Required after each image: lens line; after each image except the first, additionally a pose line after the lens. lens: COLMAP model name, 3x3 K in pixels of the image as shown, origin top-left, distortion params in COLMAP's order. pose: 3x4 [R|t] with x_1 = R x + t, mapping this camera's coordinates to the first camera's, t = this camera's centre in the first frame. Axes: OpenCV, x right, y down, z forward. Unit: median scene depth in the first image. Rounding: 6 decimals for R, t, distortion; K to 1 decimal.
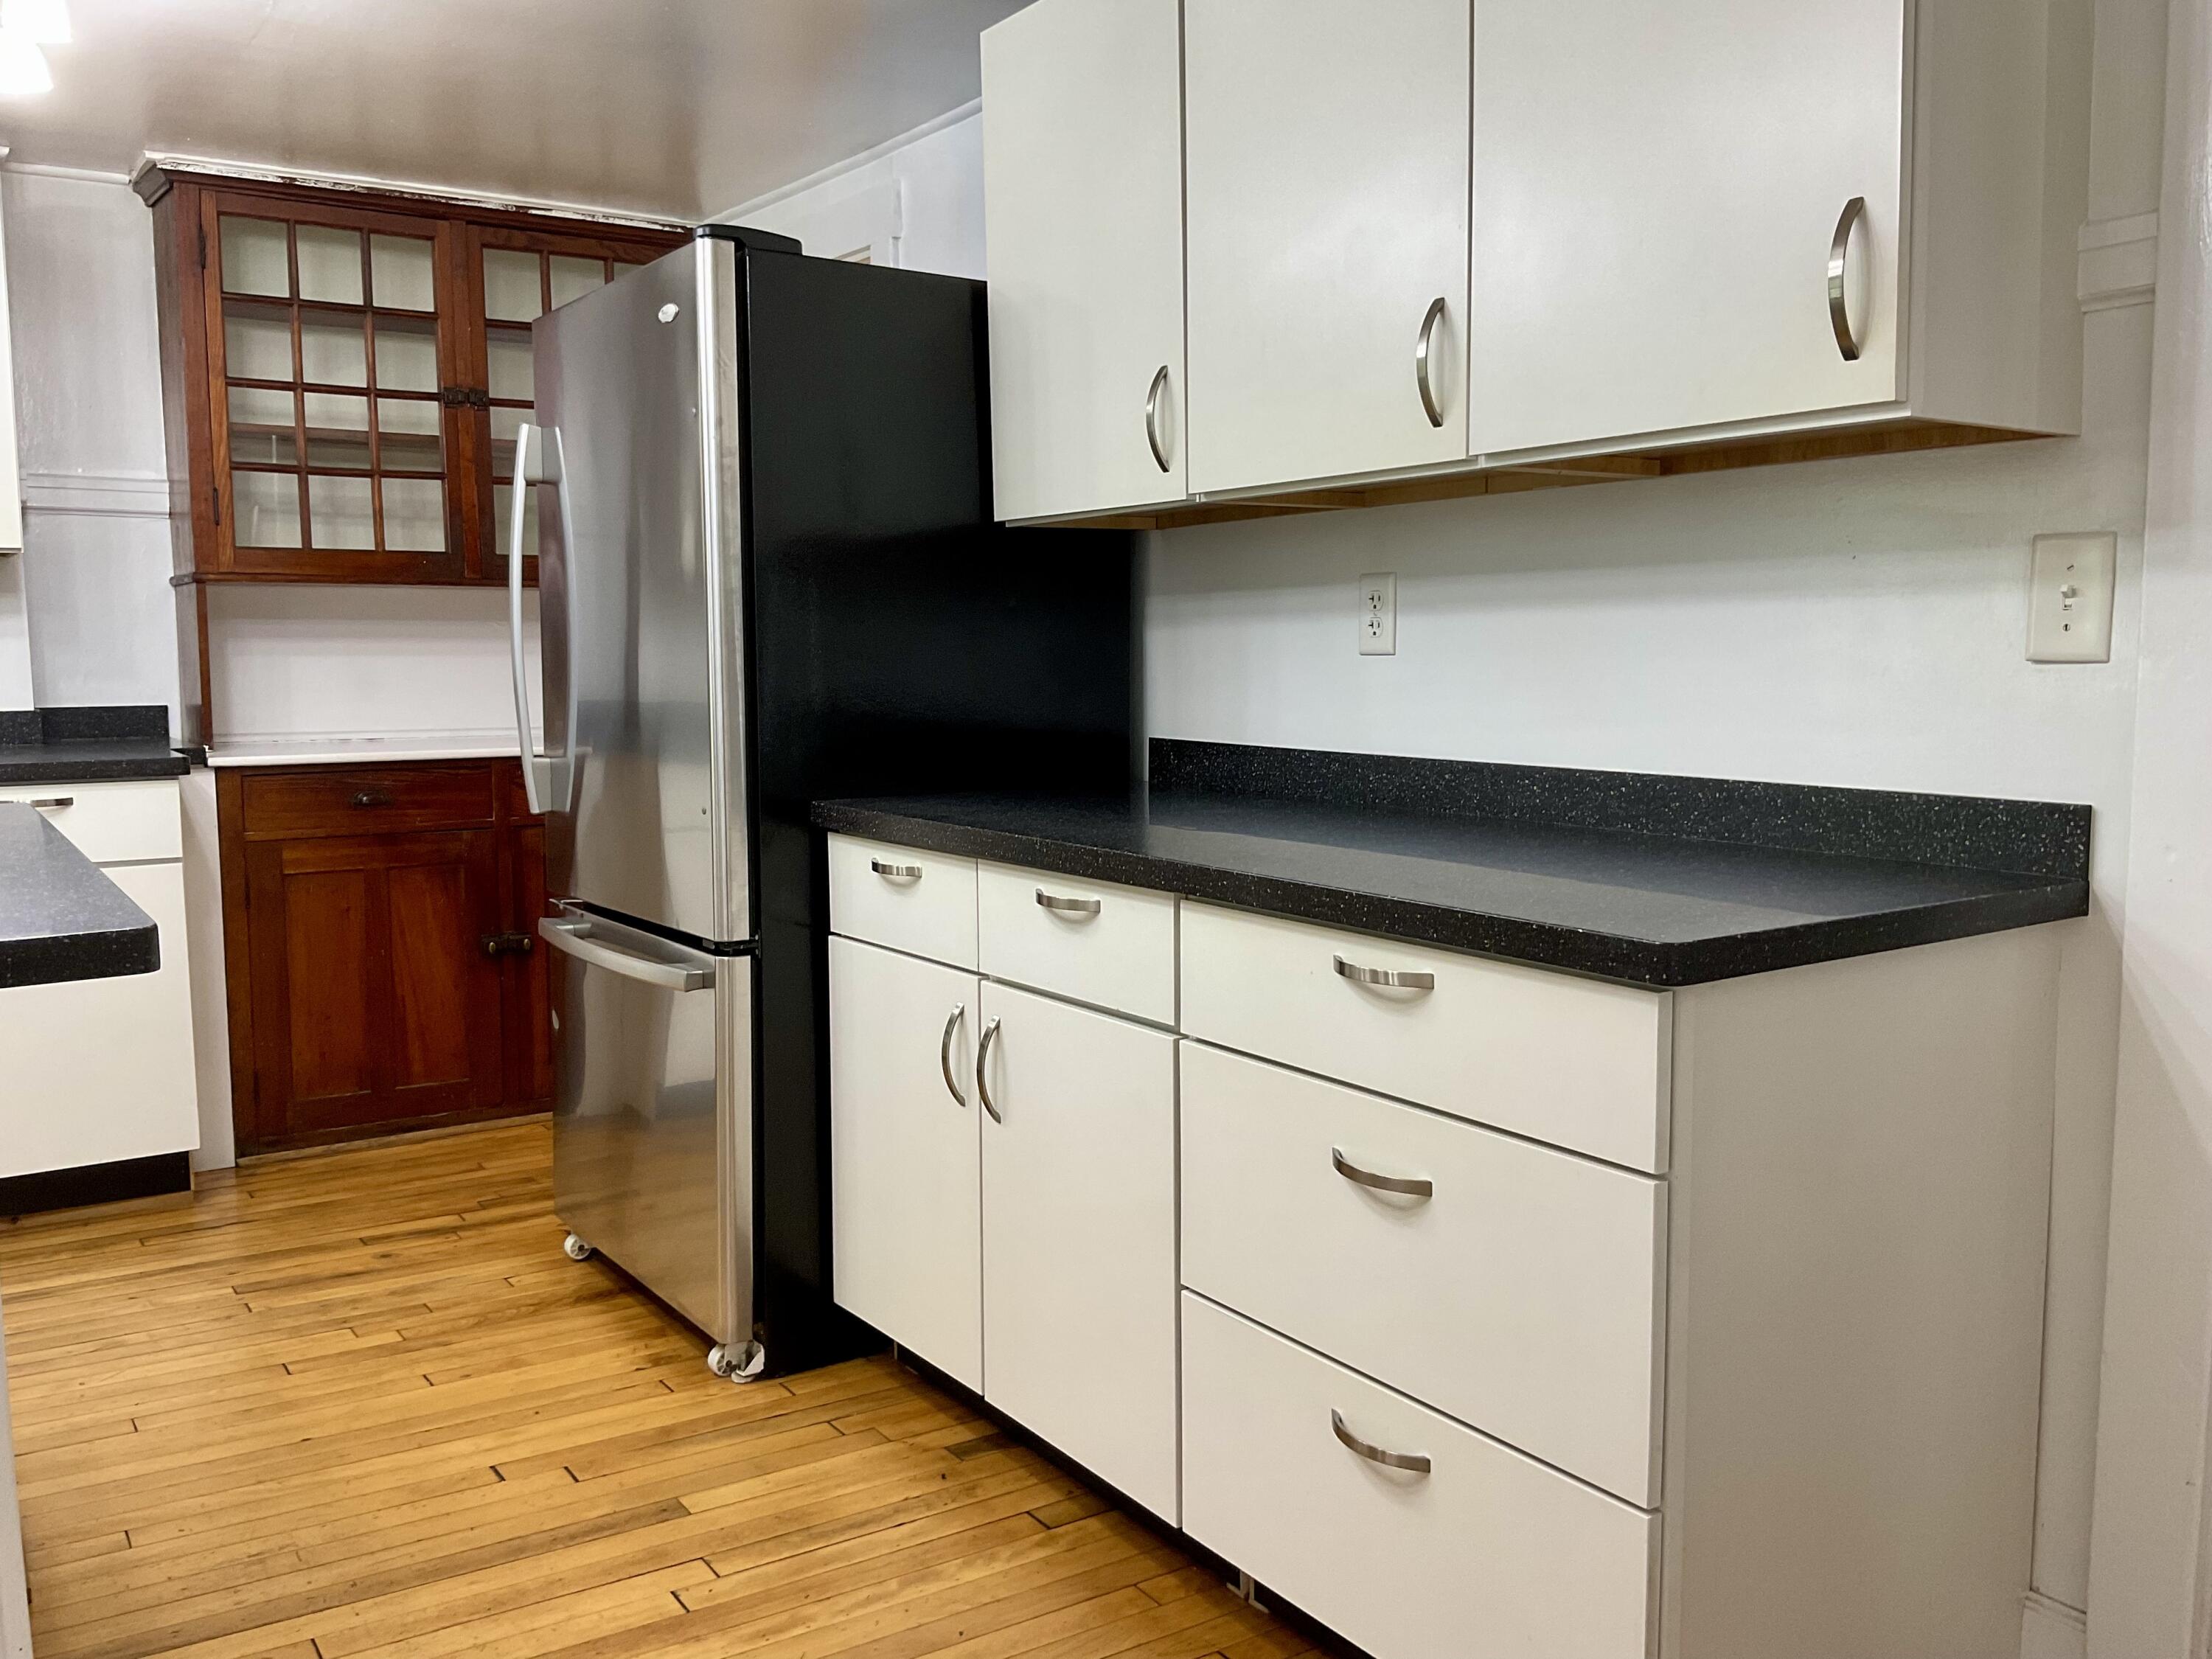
lens RADIAL K [[1826.5, 0, 1094.4], [0, 1826.5, 832.1], [0, 0, 1]] dist [0.089626, -0.143487]
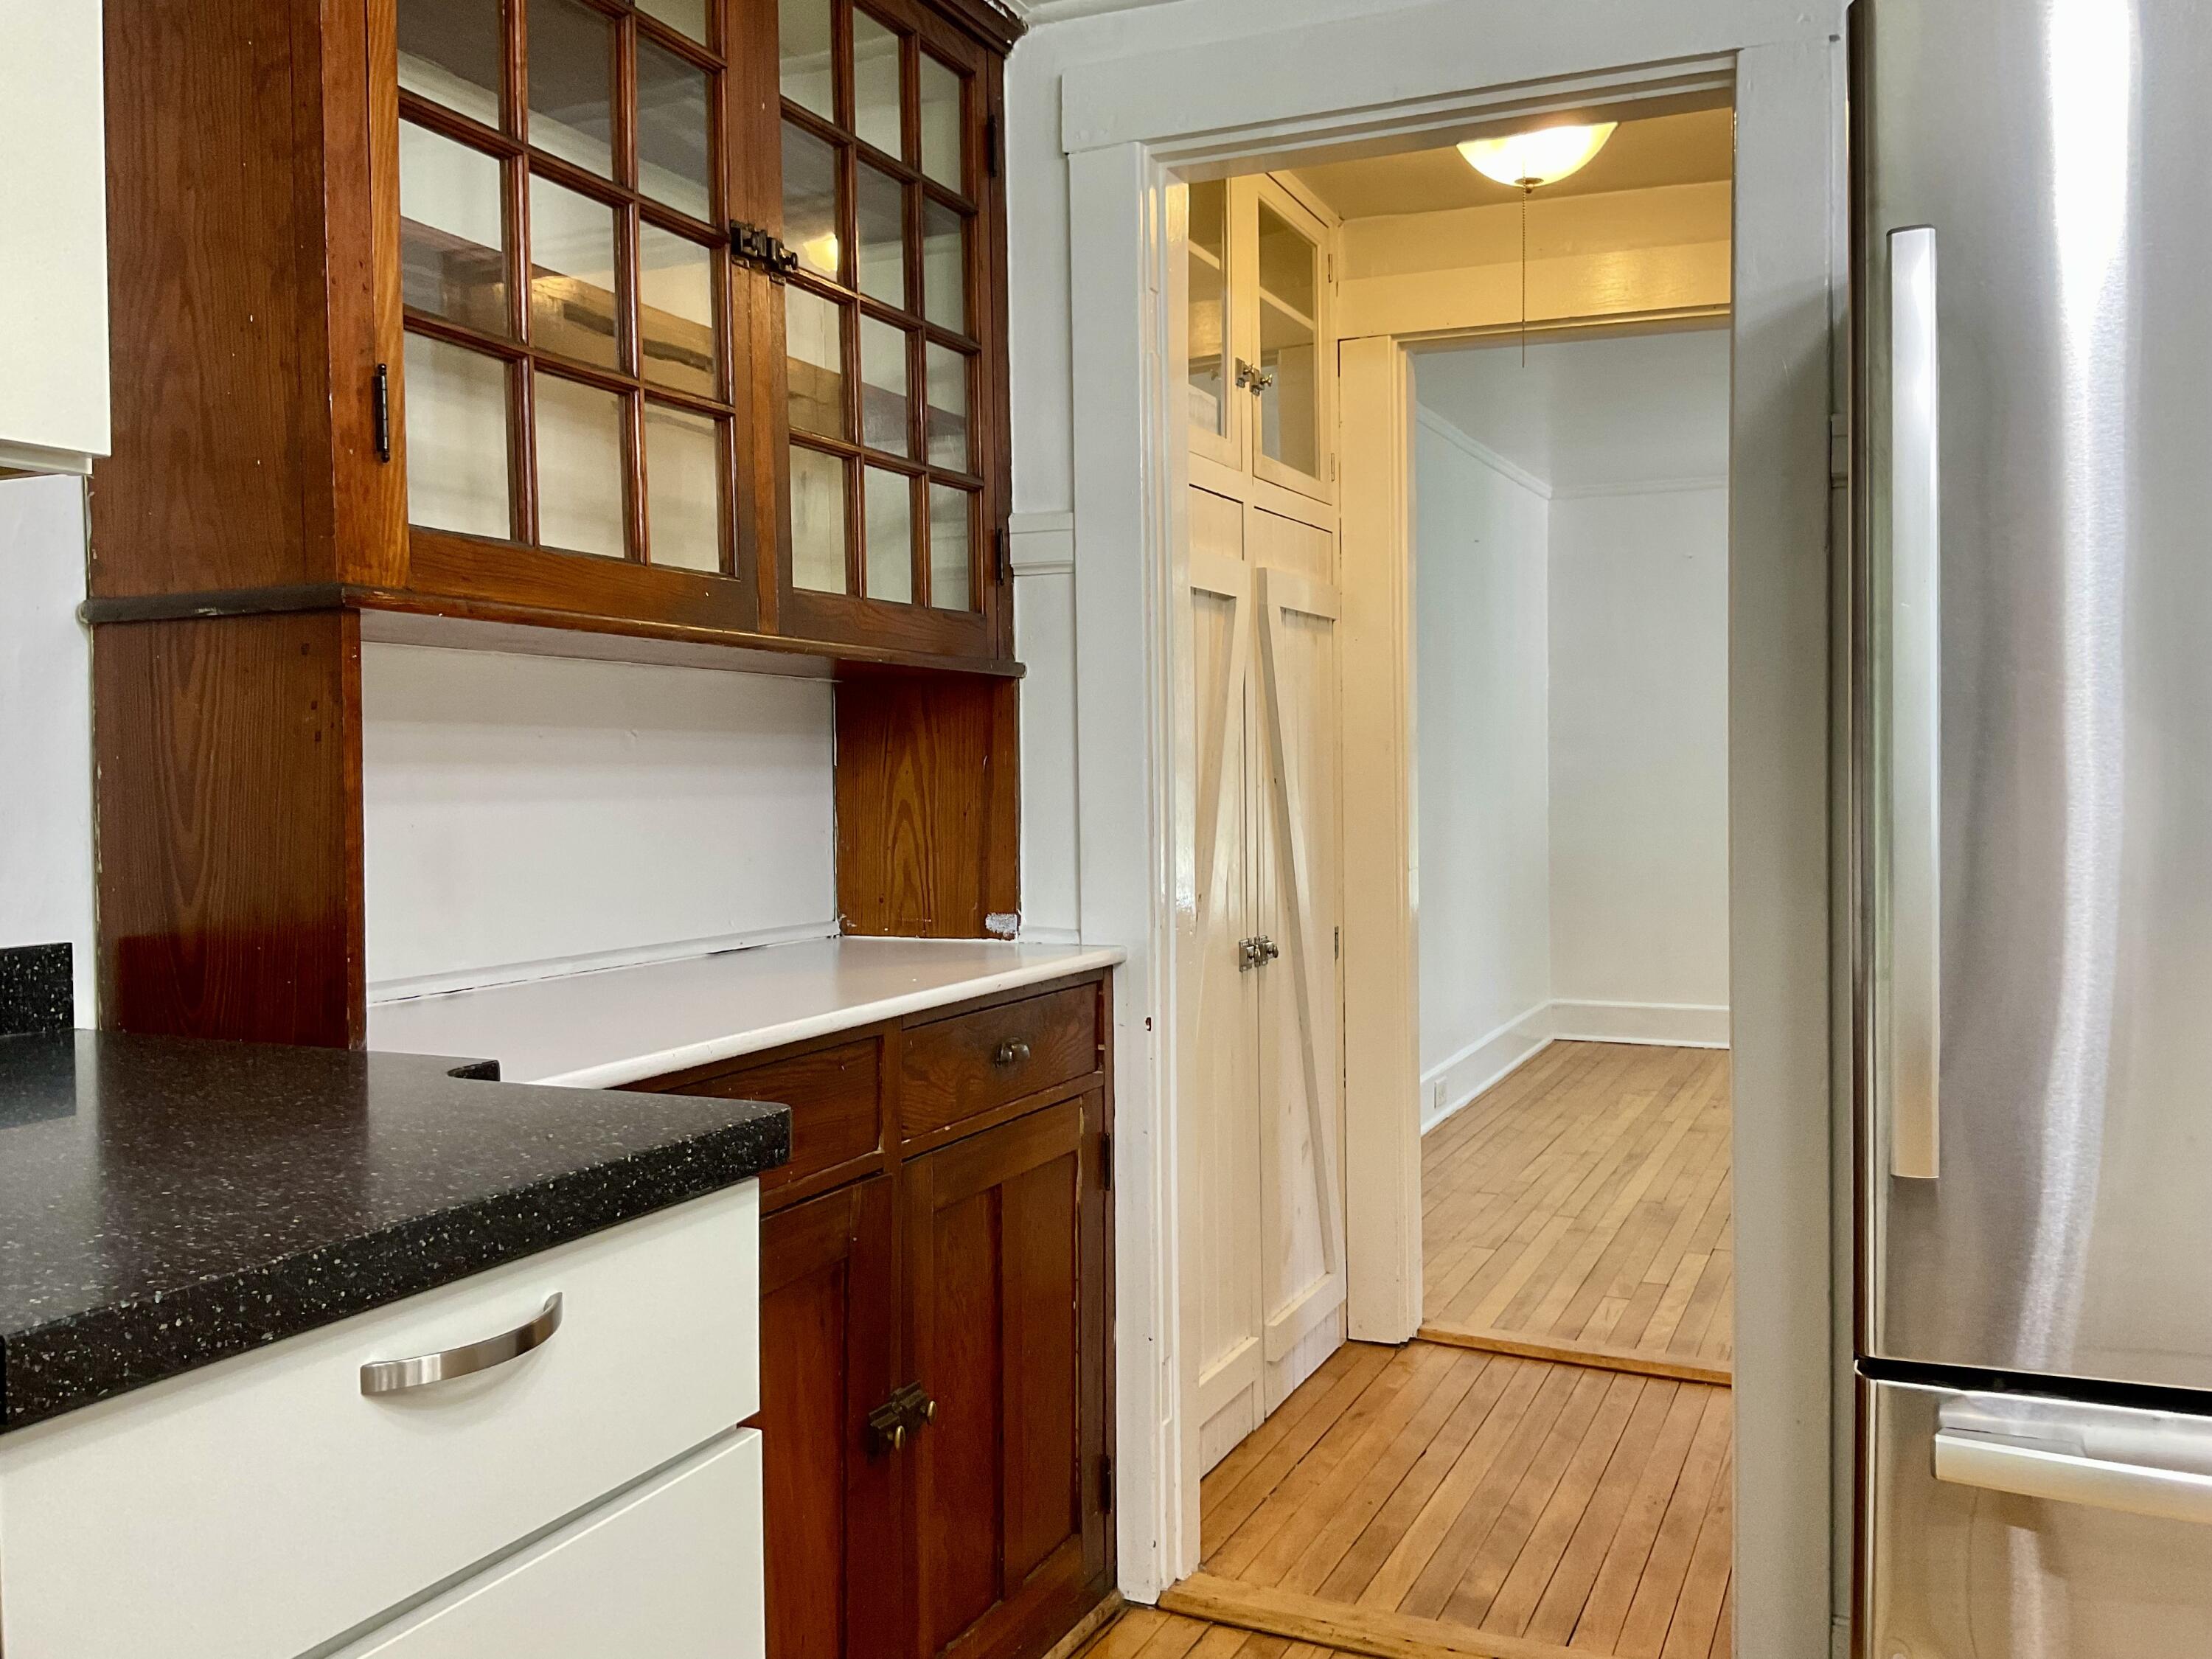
lens RADIAL K [[1826.5, 0, 1096.9], [0, 1826.5, 832.6], [0, 0, 1]] dist [0.089626, -0.143487]
pose [[0.862675, -0.020127, 0.505358, -0.704976], [0.053466, 0.997238, -0.051553, -0.083020], [-0.502924, 0.071493, 0.861369, 0.787324]]
